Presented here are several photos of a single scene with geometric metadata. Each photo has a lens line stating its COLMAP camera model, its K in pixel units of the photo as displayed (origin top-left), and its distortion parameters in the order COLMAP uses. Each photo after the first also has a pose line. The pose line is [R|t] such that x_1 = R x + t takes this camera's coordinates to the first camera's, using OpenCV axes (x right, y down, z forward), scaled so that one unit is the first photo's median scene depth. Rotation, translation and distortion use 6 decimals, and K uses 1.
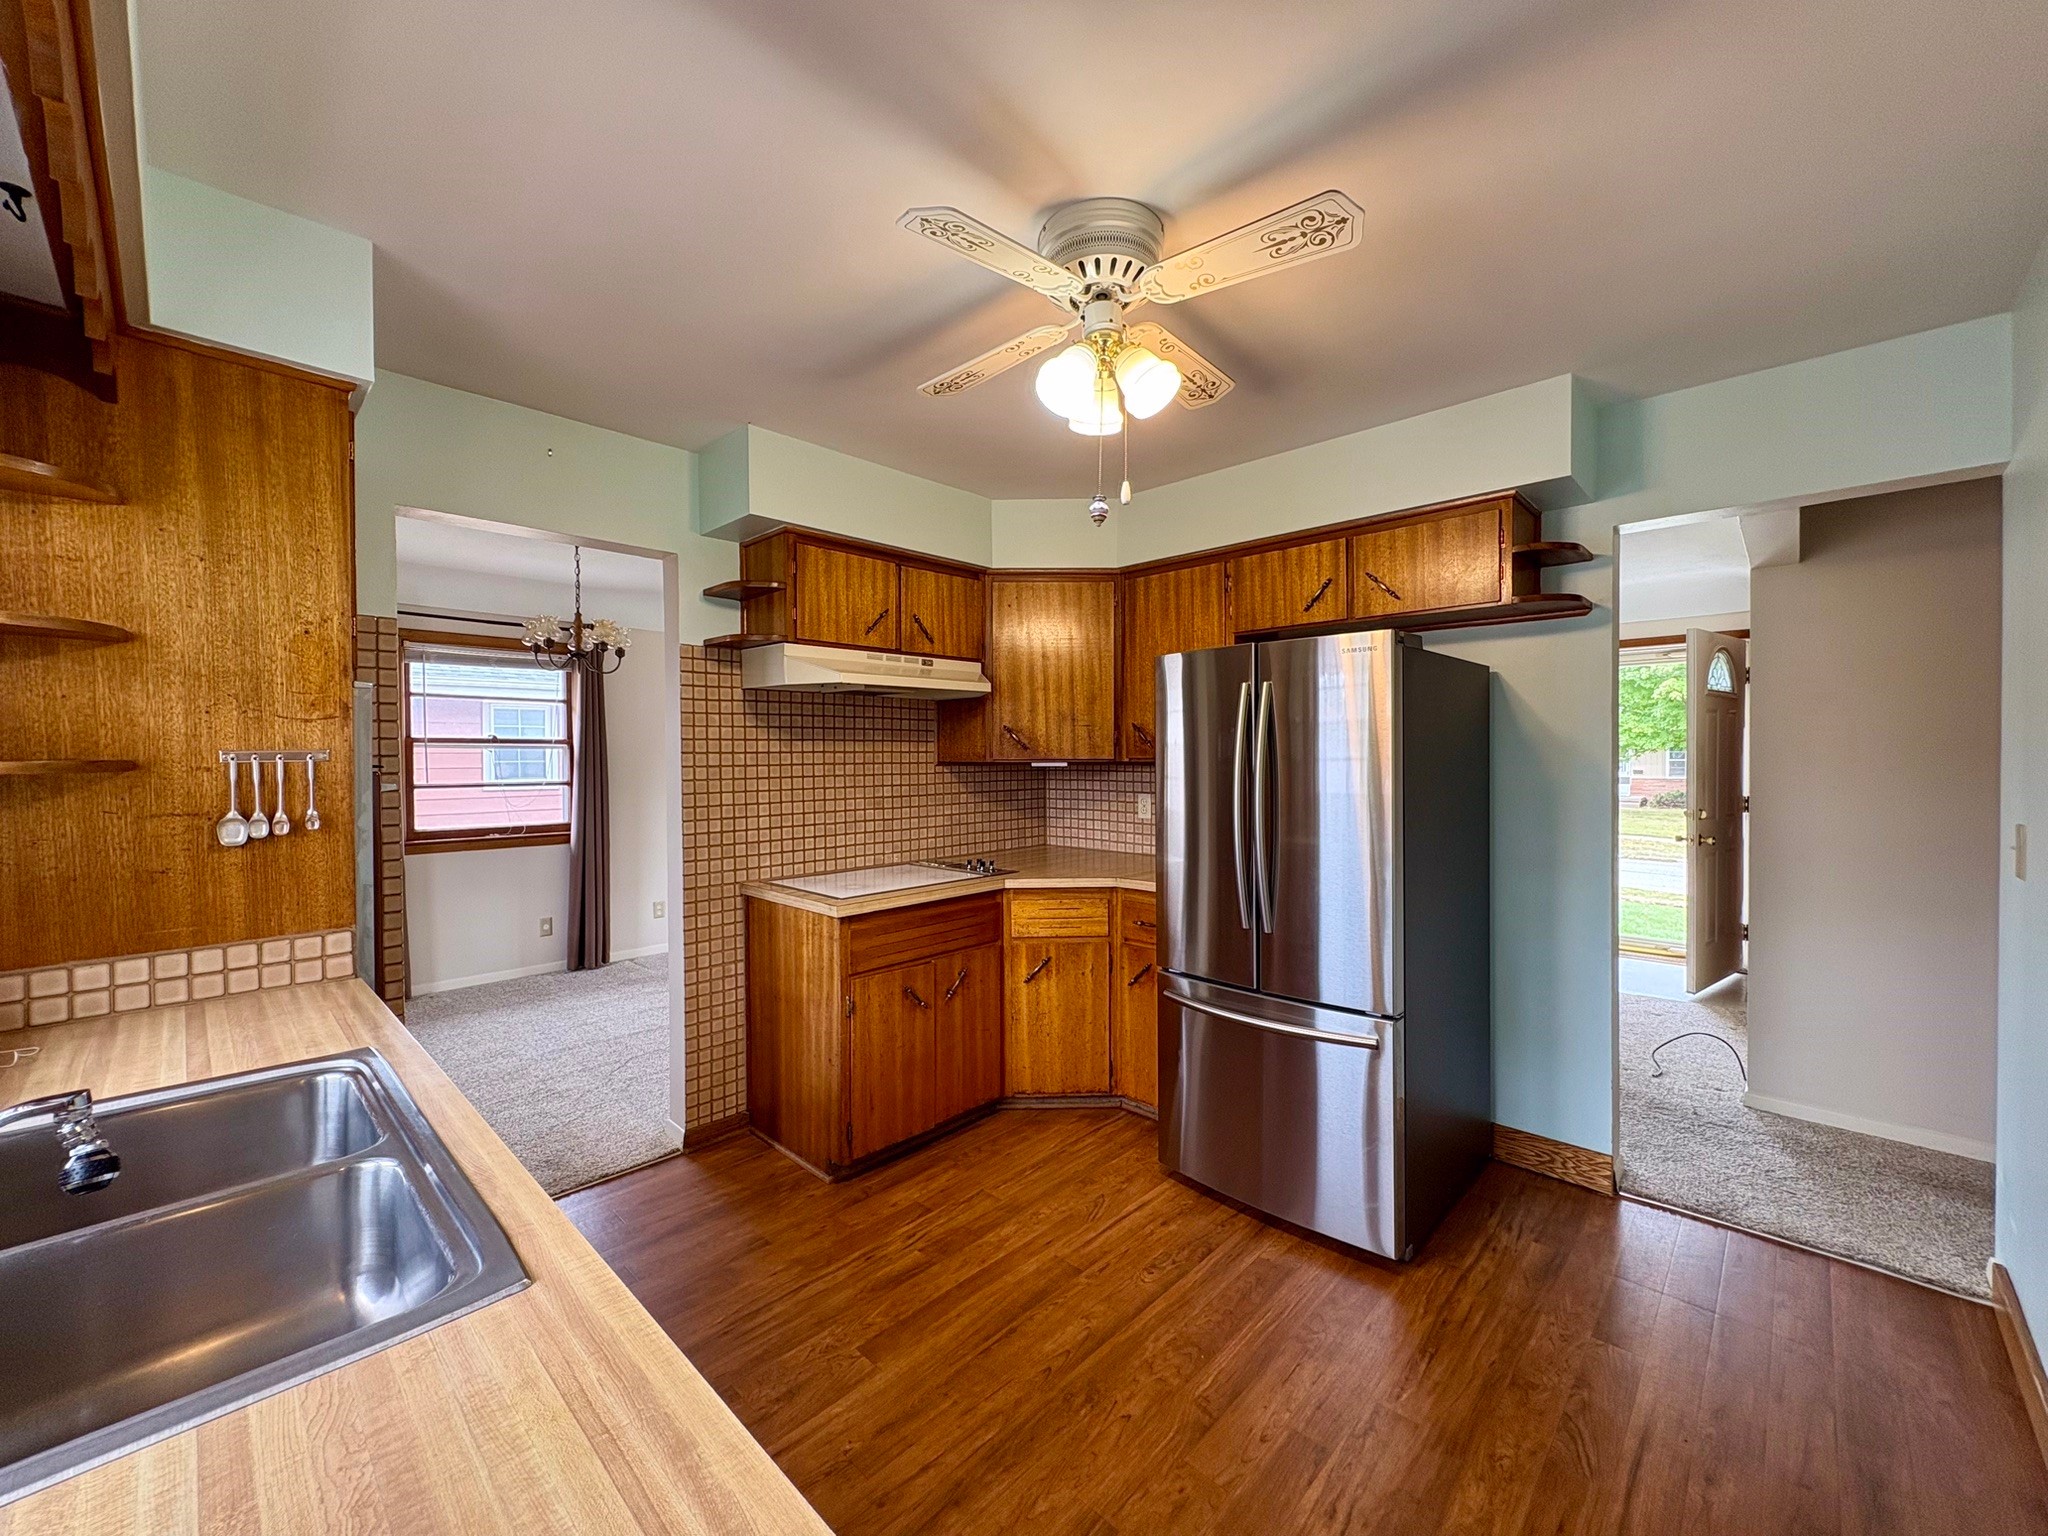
lens RADIAL K [[813.0, 0, 1024.8], [0, 813.0, 769.2], [0, 0, 1]] dist [-0.003729, -0.000282]
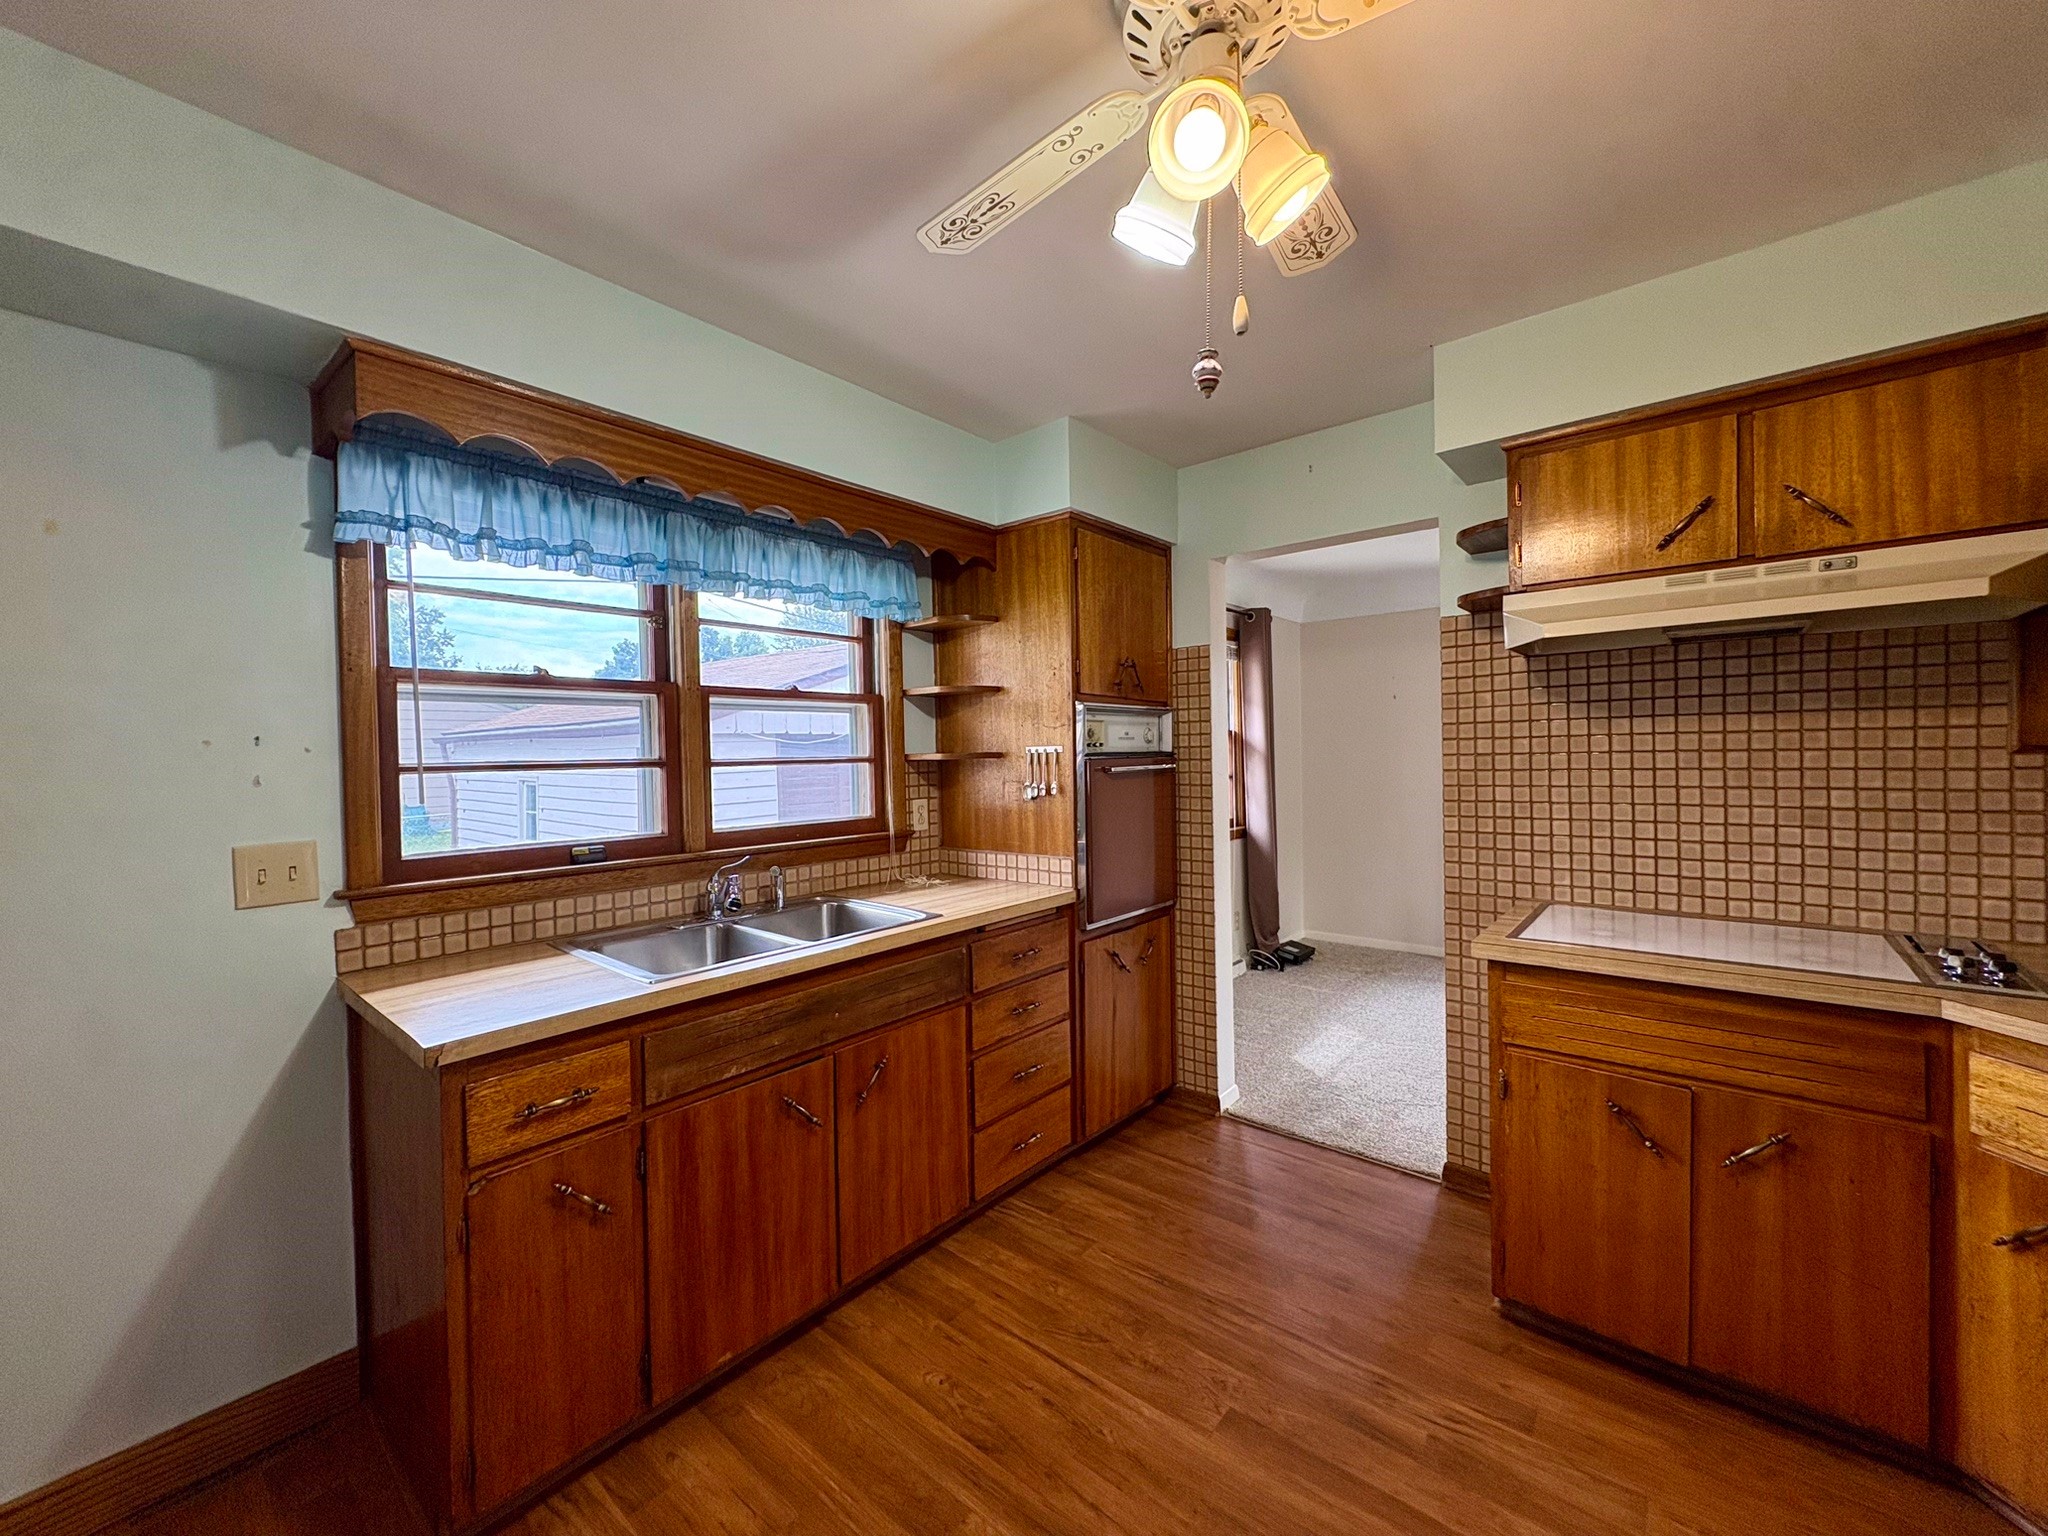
lens RADIAL K [[813.0, 0, 1018.3], [0, 813.0, 768.5], [0, 0, 1]] dist [-0.003729, -0.000282]
pose [[0.051098, 0.022901, -0.998431, 0.455459], [0.000701, 0.999736, 0.022967, -0.008907], [0.998693, -0.001873, 0.051069, 0.498159]]
